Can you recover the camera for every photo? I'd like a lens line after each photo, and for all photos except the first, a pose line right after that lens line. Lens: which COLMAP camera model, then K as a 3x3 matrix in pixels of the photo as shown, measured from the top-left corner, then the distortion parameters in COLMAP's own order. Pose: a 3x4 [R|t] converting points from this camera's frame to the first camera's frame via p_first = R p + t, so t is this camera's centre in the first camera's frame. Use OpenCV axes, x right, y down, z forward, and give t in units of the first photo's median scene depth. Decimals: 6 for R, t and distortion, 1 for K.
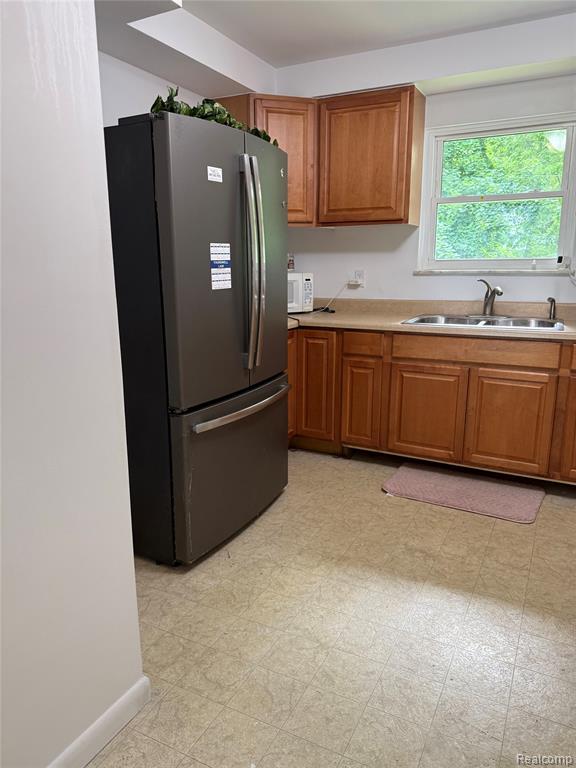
lens RADIAL K [[548.2, 0, 290.9], [0, 548.2, 381.1], [0, 0, 1]] dist [0.085748, -0.059407]
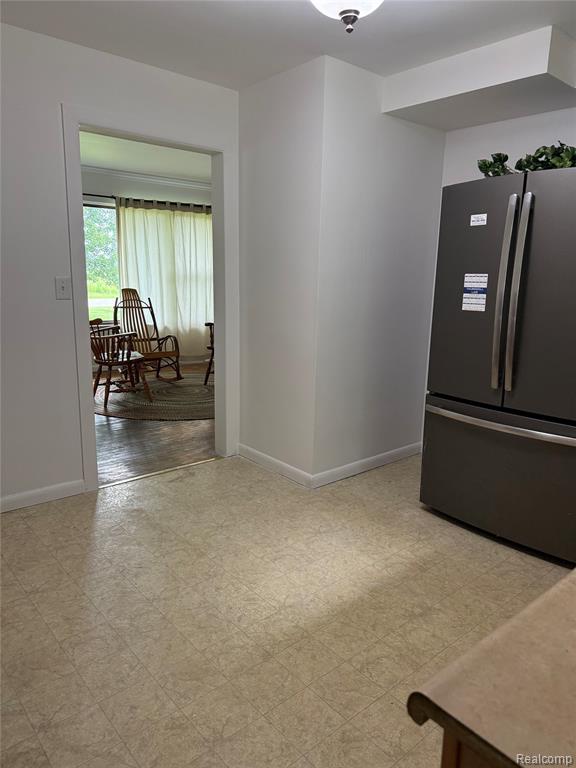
lens RADIAL K [[548.2, 0, 289.3], [0, 548.2, 380.2], [0, 0, 1]] dist [0.085748, -0.059407]
pose [[-0.378802, 0.180529, -0.907700, 0.863899], [-0.221742, 0.934518, 0.278400, -0.202908], [0.898521, 0.306733, -0.313966, 0.787136]]
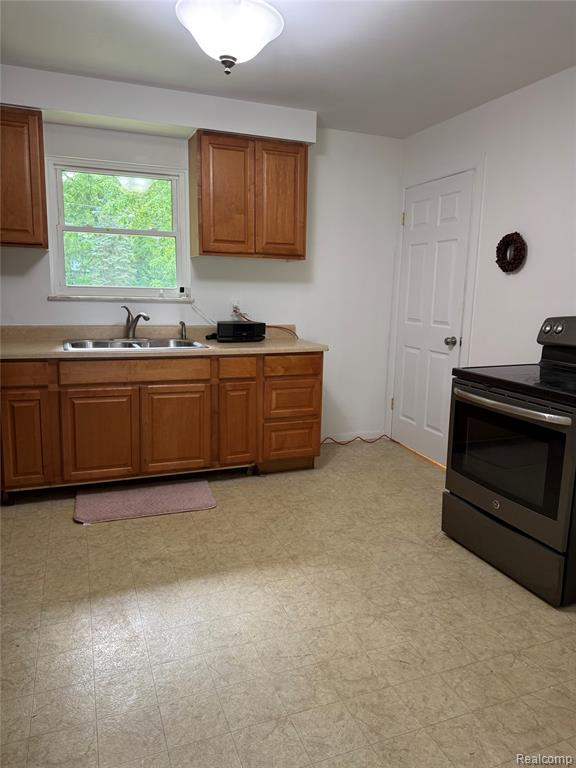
lens RADIAL K [[548.2, 0, 285.6], [0, 548.2, 385.5], [0, 0, 1]] dist [0.085748, -0.059407]
pose [[0.668975, -0.115166, 0.734309, -0.280432], [0.136339, 0.990174, 0.031086, -0.020615], [-0.730674, 0.079319, 0.678103, 0.048245]]
